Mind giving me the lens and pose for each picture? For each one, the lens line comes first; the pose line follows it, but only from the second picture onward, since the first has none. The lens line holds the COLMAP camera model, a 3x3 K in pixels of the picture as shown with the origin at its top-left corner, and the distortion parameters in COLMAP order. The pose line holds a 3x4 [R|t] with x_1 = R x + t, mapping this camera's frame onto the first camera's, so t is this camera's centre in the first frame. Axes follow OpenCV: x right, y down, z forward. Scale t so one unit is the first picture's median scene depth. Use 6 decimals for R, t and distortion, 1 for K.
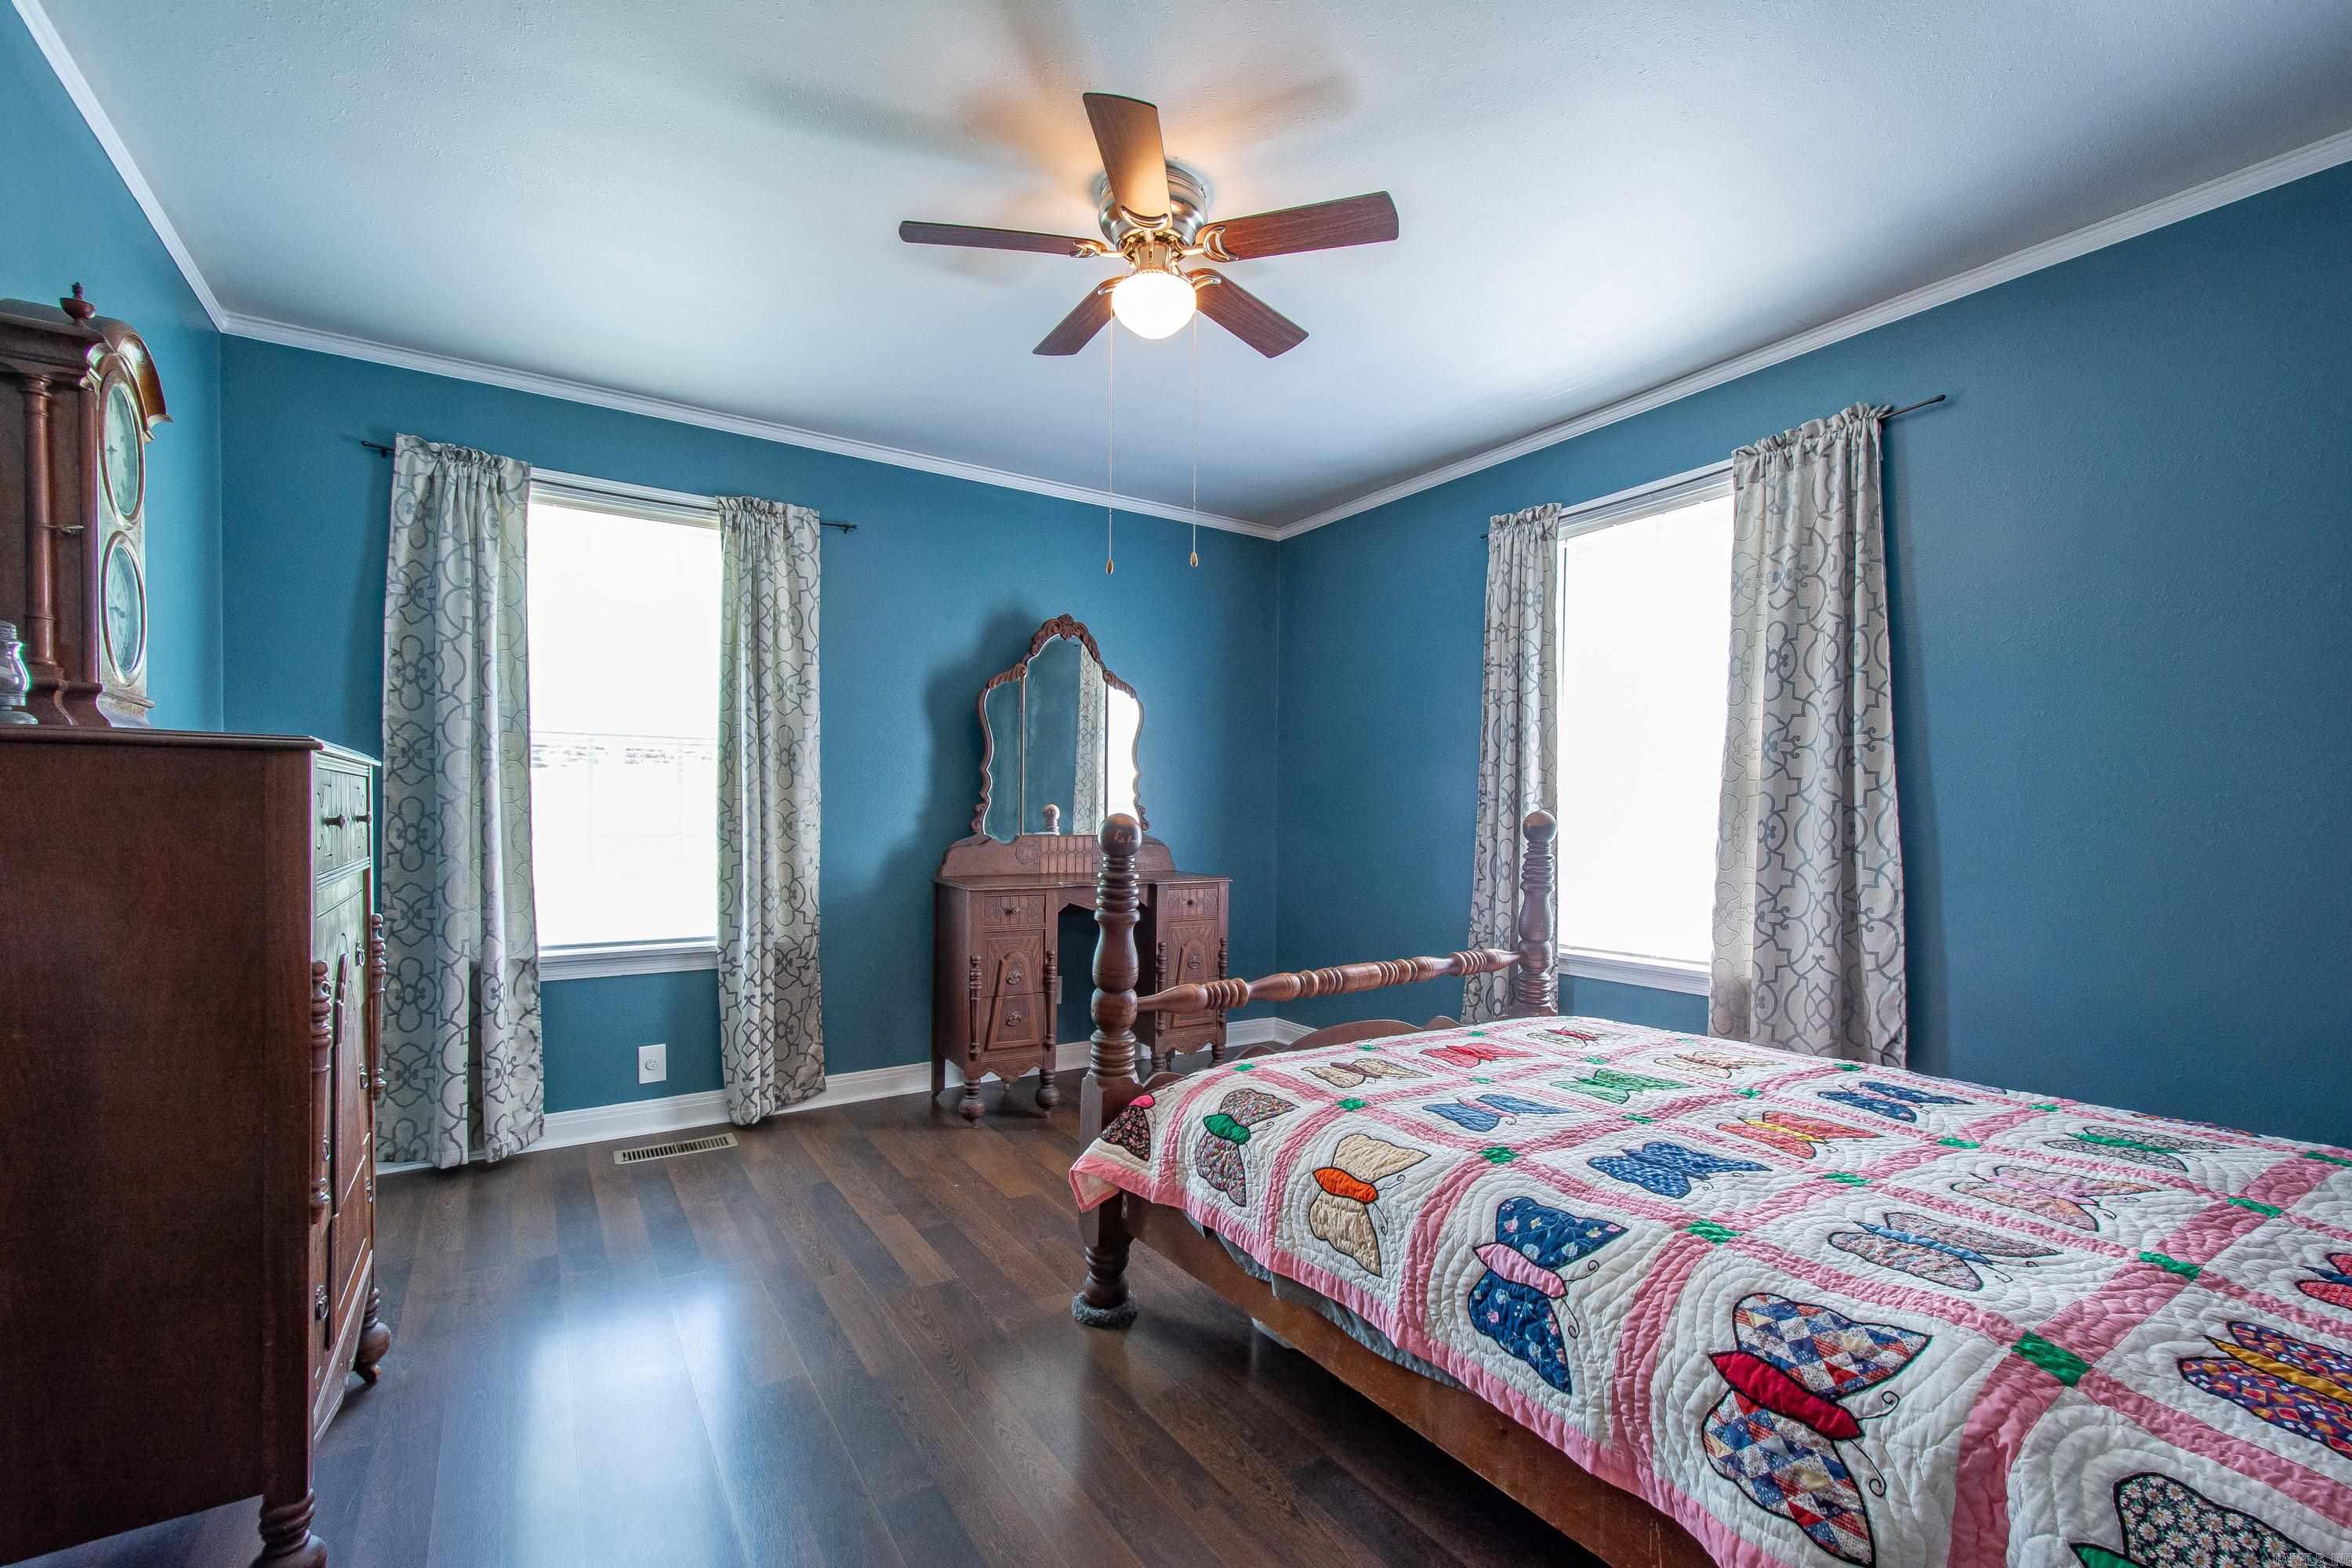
lens RADIAL K [[1025.0, 0, 1213.2], [0, 1025.0, 820.4], [0, 0, 1]] dist [0.014946, -0.000806]
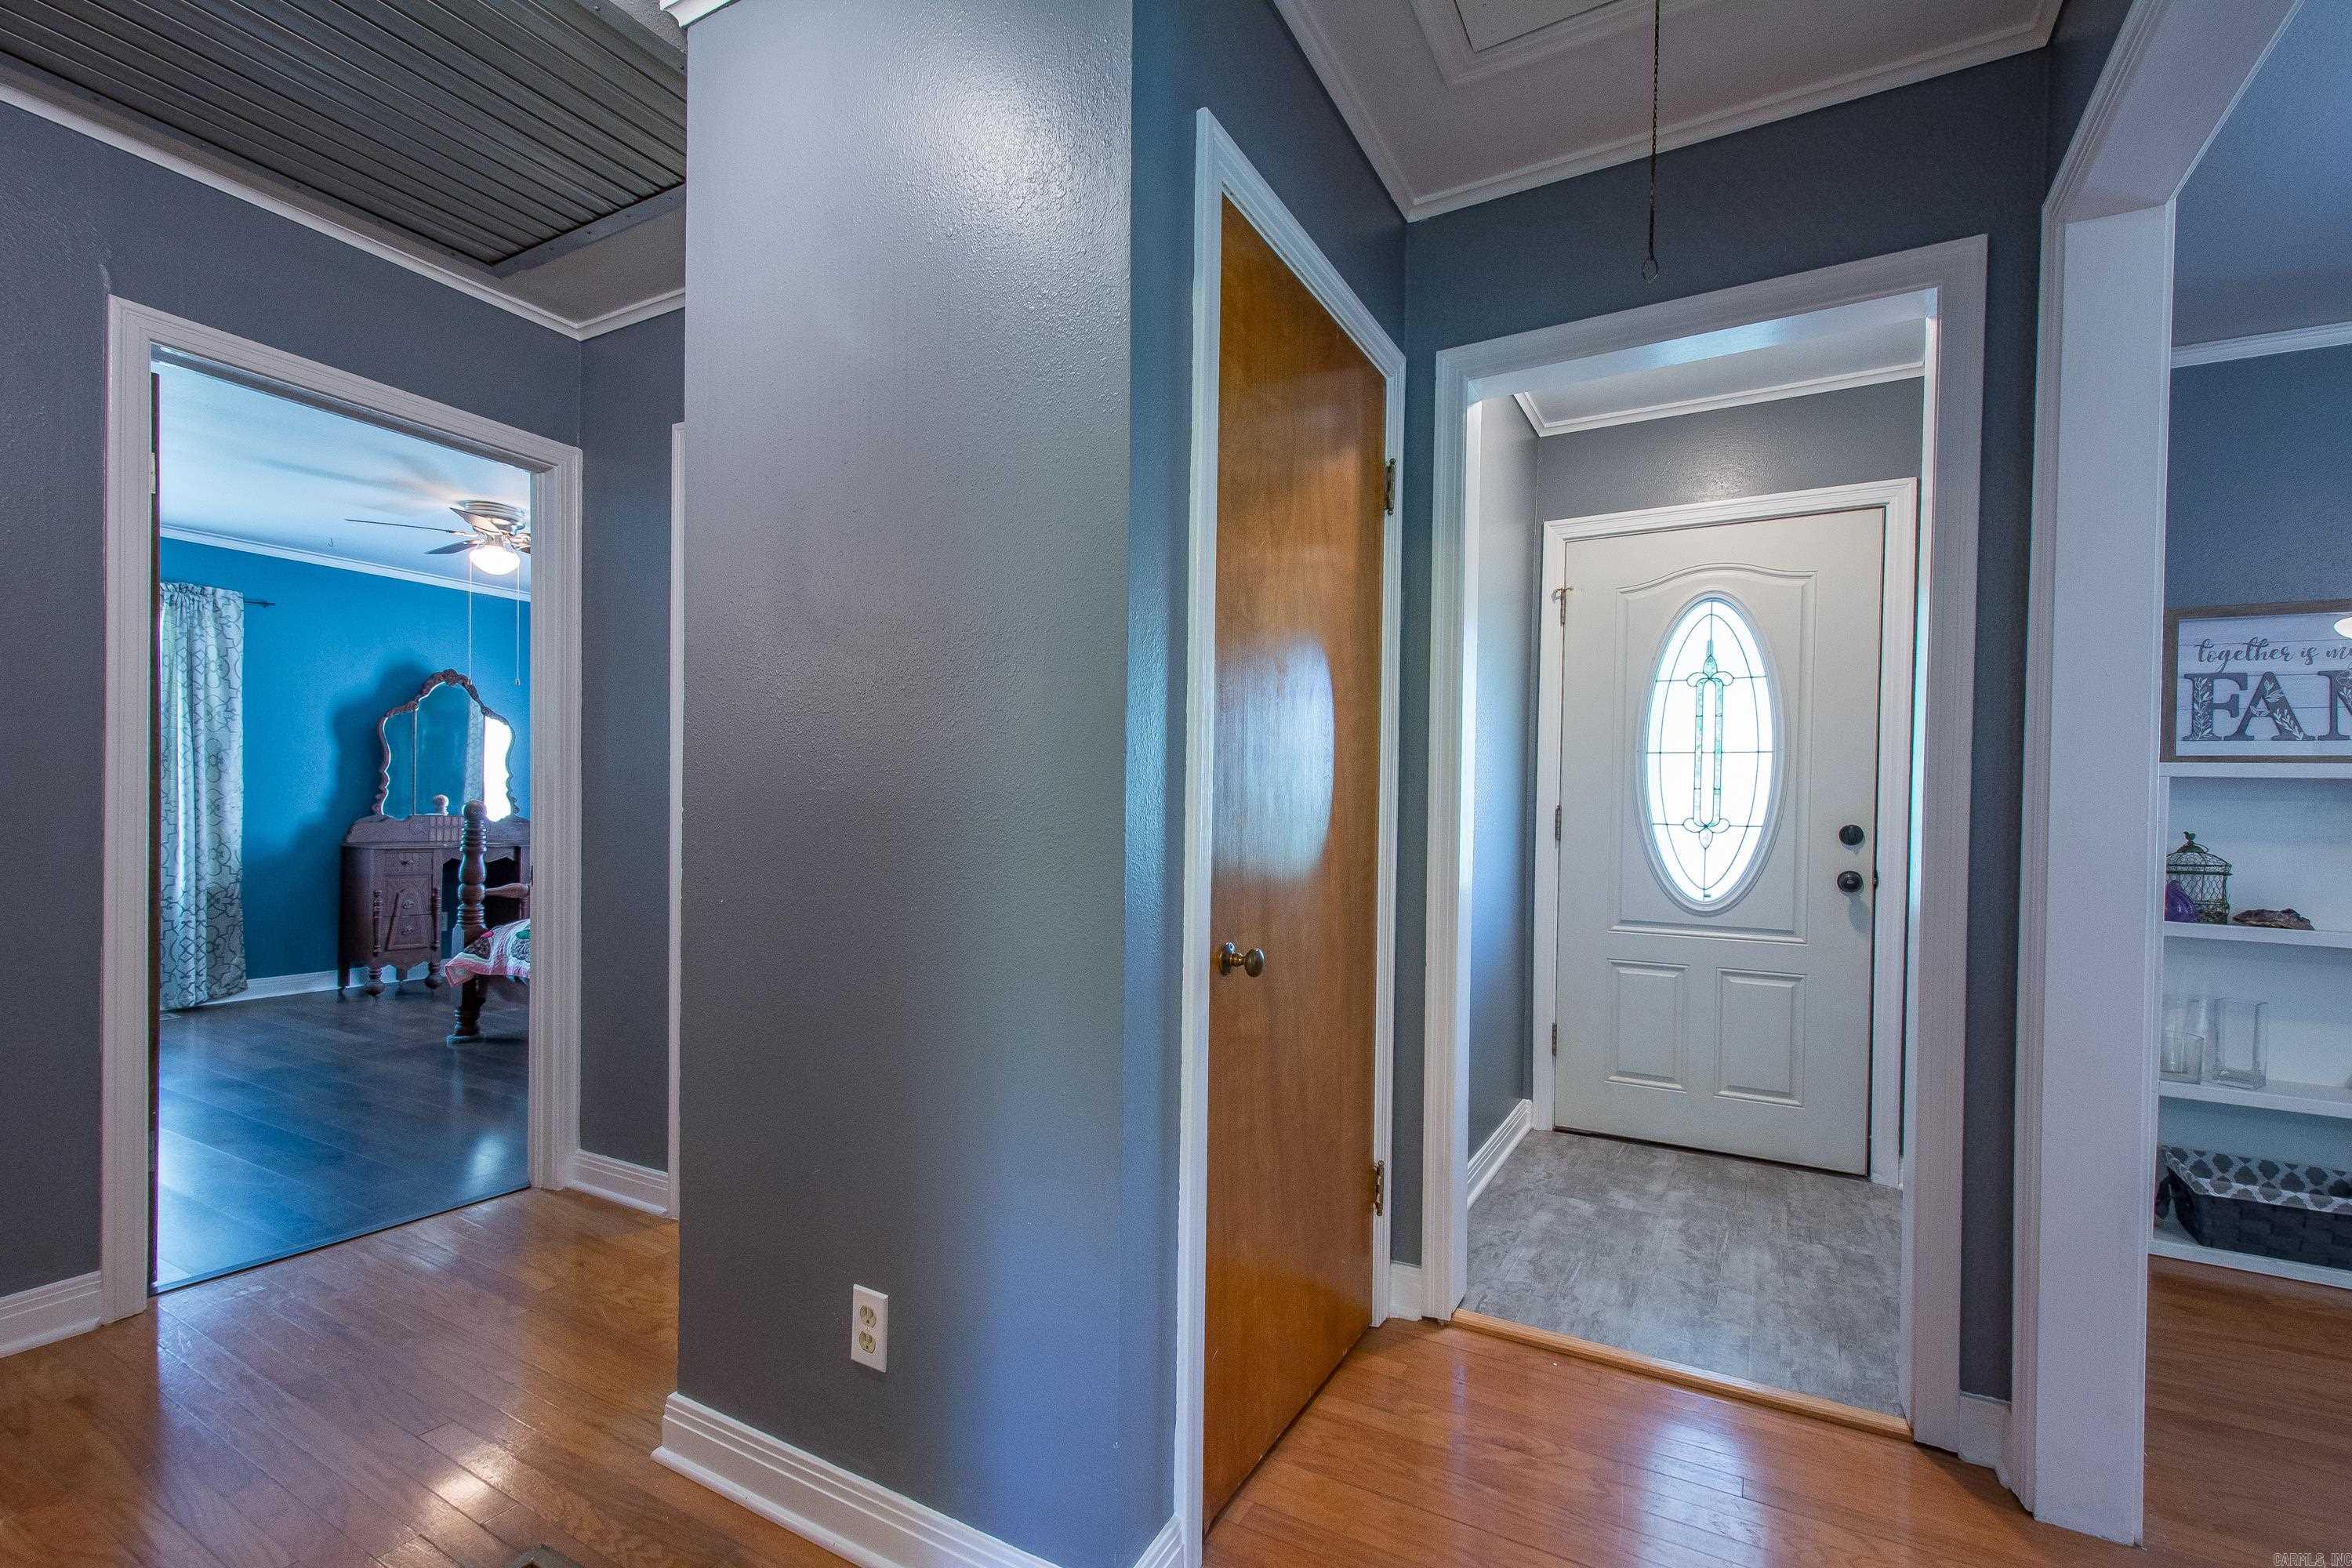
lens RADIAL K [[1009.1, 0, 1200.3], [0, 1009.1, 817.6], [0, 0, 1]] dist [-0.000473, 0.000135]
pose [[0.885857, 0.001945, 0.463954, 0.163289], [-0.002812, 0.999995, 0.001176, 0.014120], [-0.463949, -0.002346, 0.885859, -0.929085]]
